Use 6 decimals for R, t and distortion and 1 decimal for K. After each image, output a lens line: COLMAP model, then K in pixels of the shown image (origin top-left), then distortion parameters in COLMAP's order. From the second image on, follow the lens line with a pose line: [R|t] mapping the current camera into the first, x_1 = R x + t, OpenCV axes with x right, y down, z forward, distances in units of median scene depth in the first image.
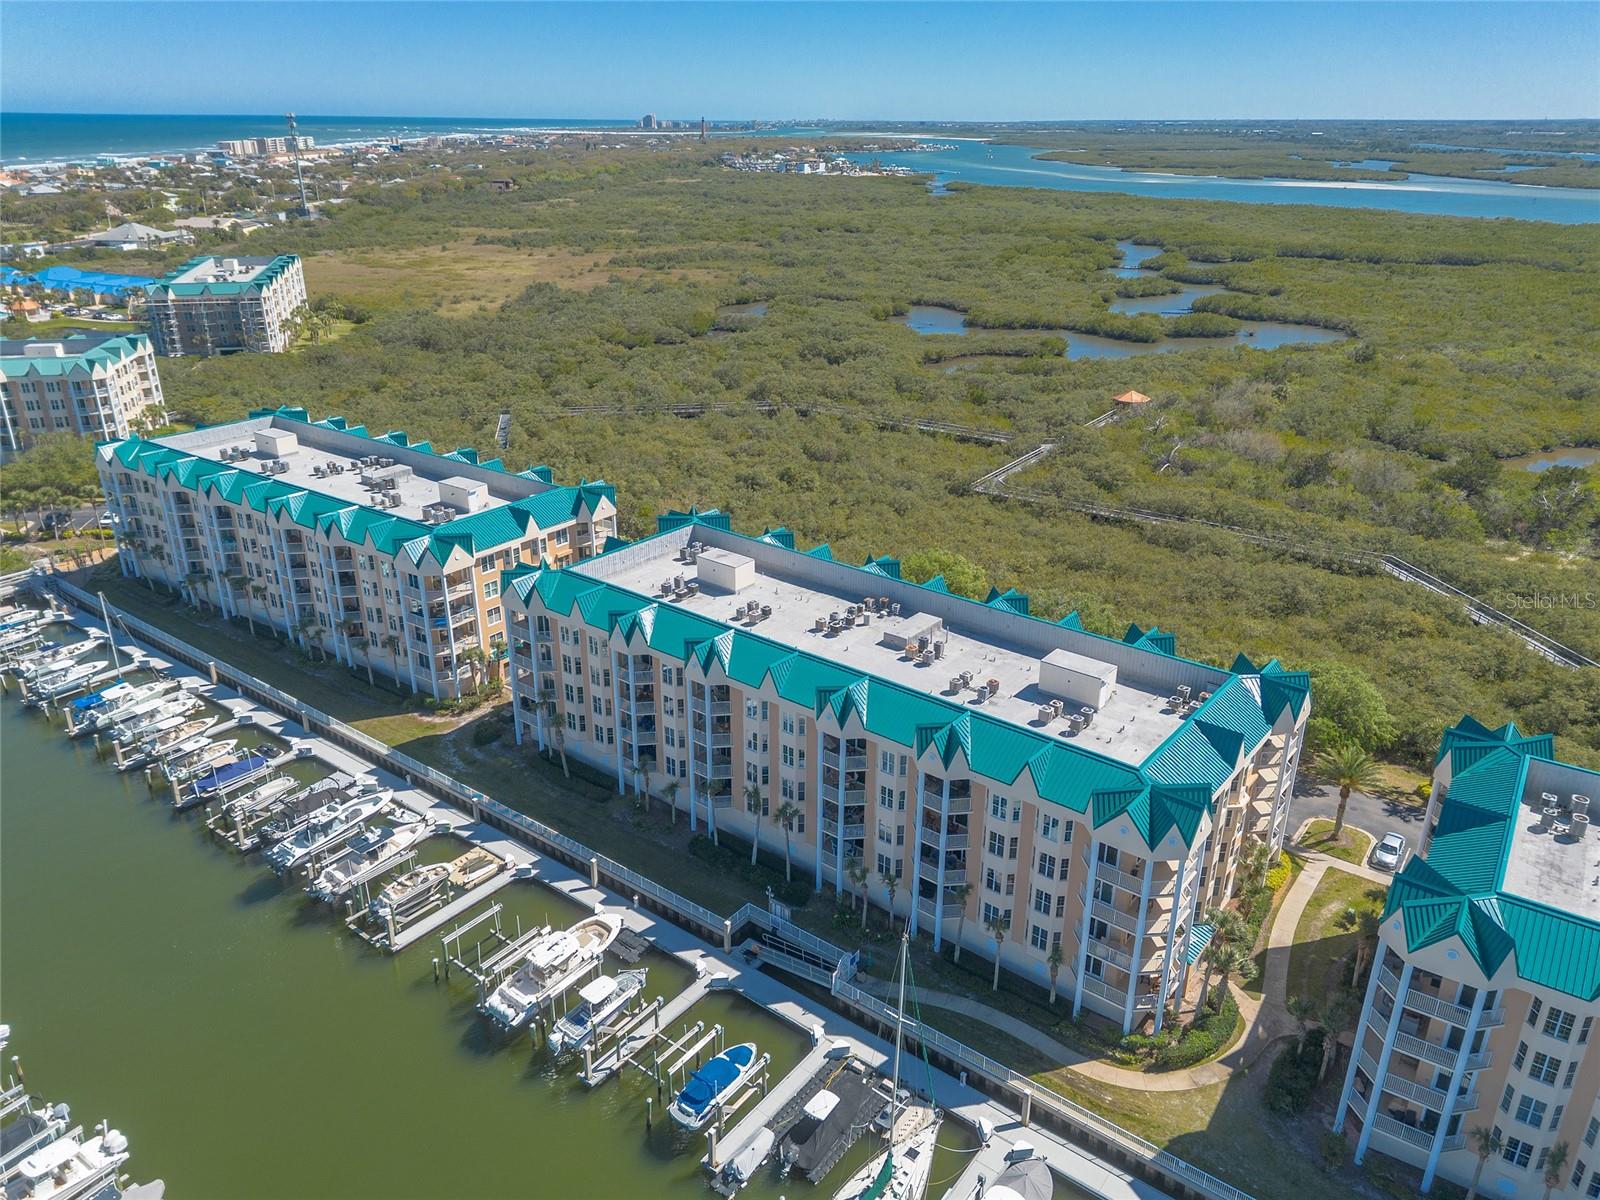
lens RADIAL K [[1131.0, 0, 800.0], [0, 1131.0, 600.0], [0, 0, 1]] dist [0.060936, -0.056107]
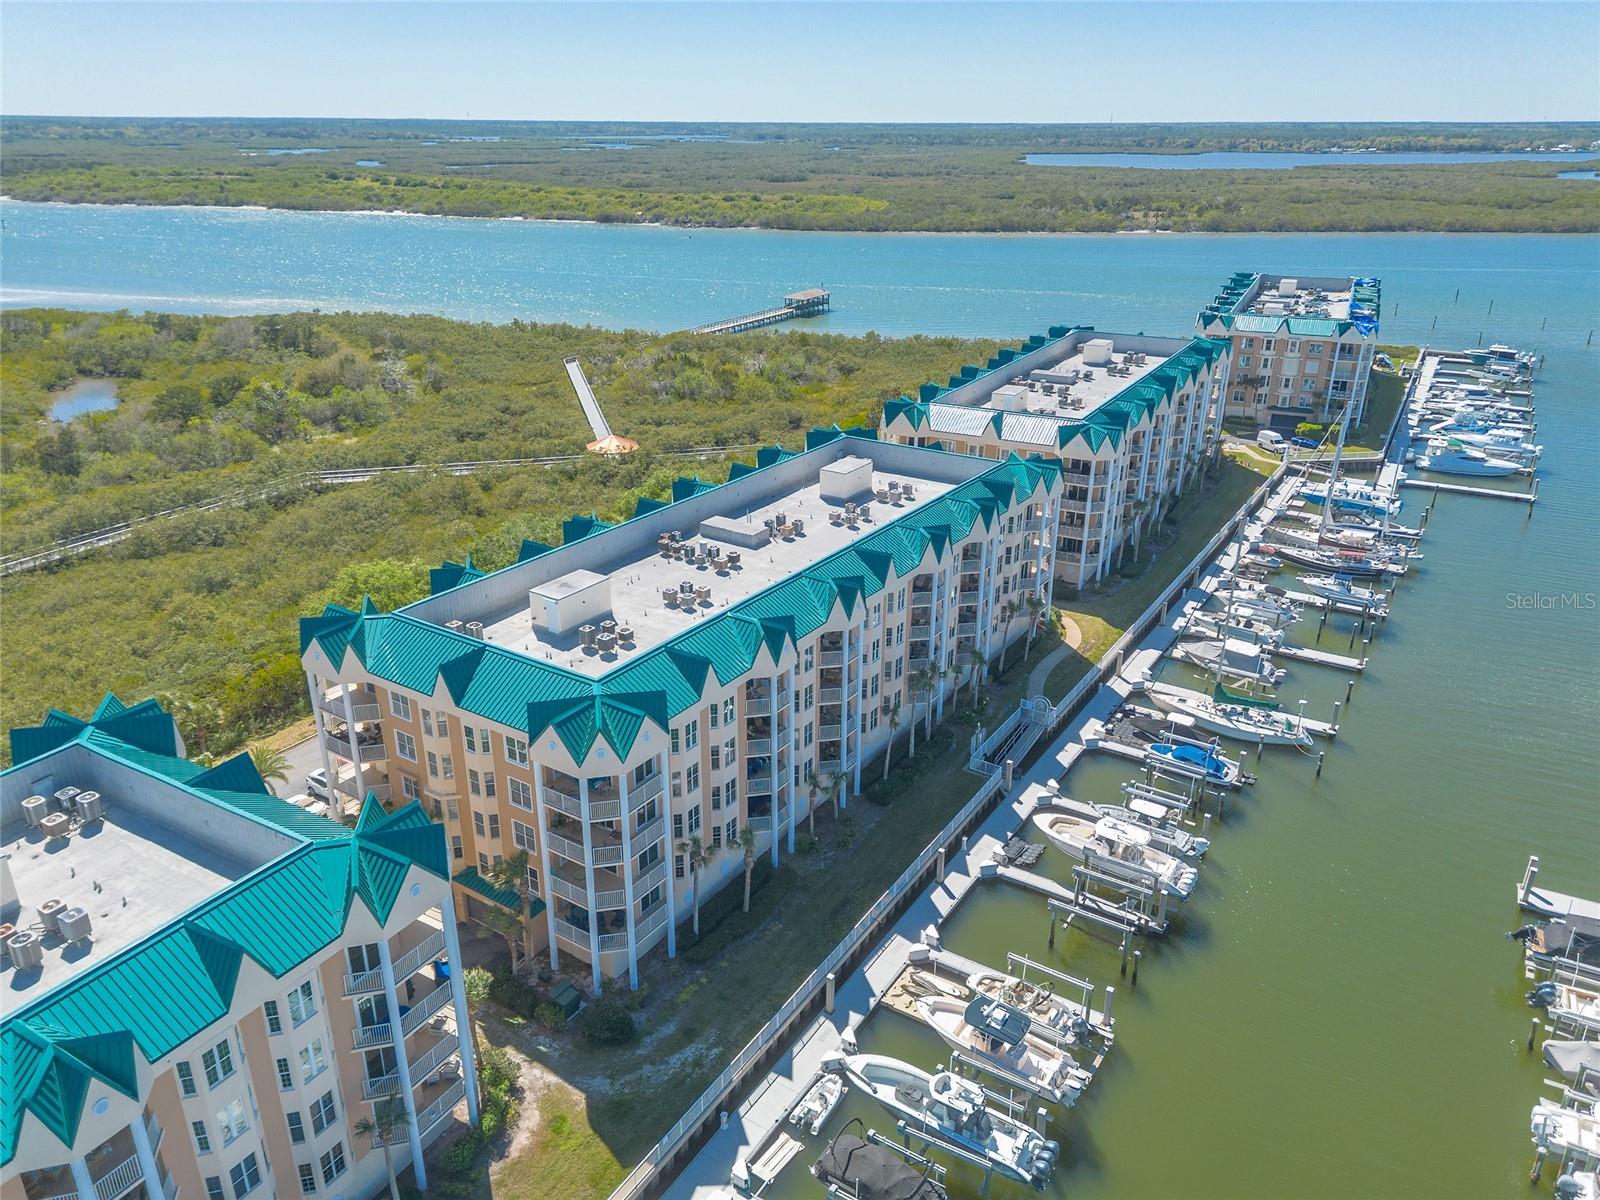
lens RADIAL K [[1148.4, 0, 808.8], [0, 1148.4, 596.3], [0, 0, 1]] dist [0.056245, -0.057481]
pose [[-0.090406, -0.380560, 0.920326, -0.720934], [0.379150, 0.841368, 0.385156, -0.242657], [-0.920908, 0.383762, 0.068224, 0.773282]]
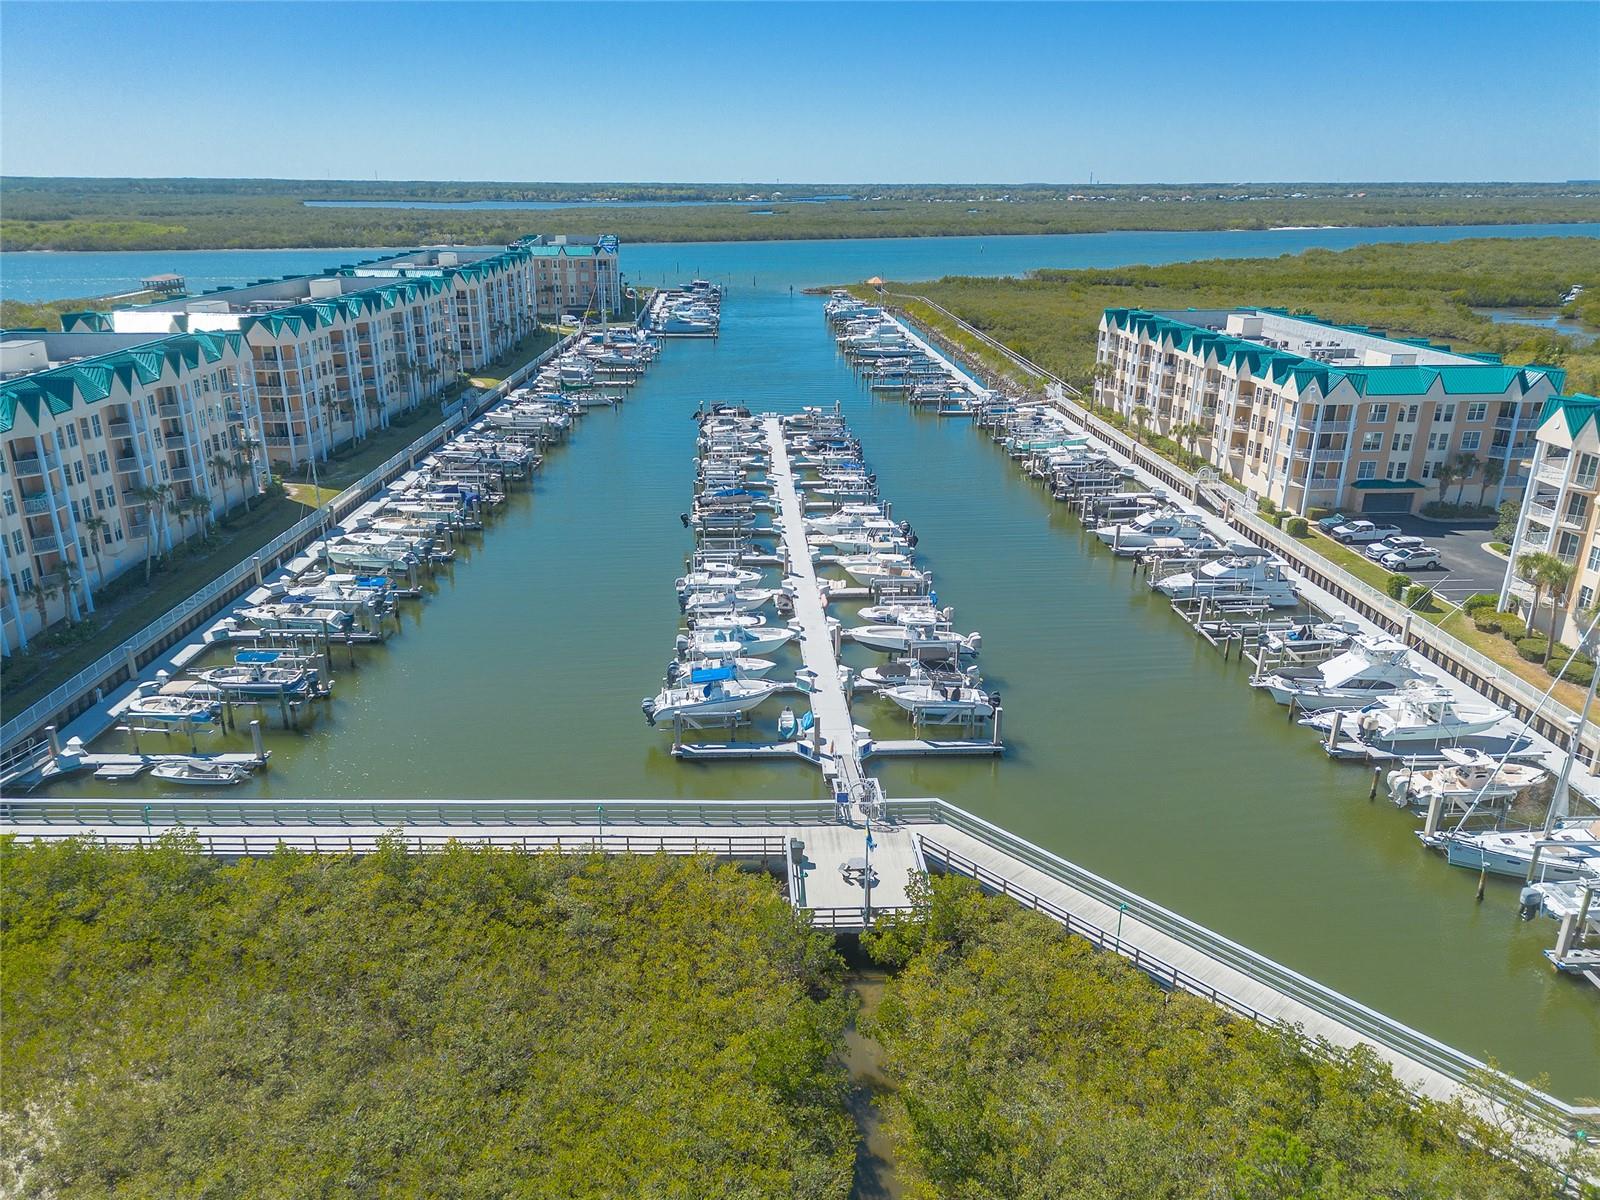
lens RADIAL K [[1131.0, 0, 800.0], [0, 1131.0, 600.0], [0, 0, 1]] dist [0.060936, -0.056107]
pose [[-0.616454, -0.272944, 0.738570, -1.492586], [0.298249, 0.787161, 0.539837, -0.266305], [-0.728719, 0.553063, -0.403844, 1.166026]]
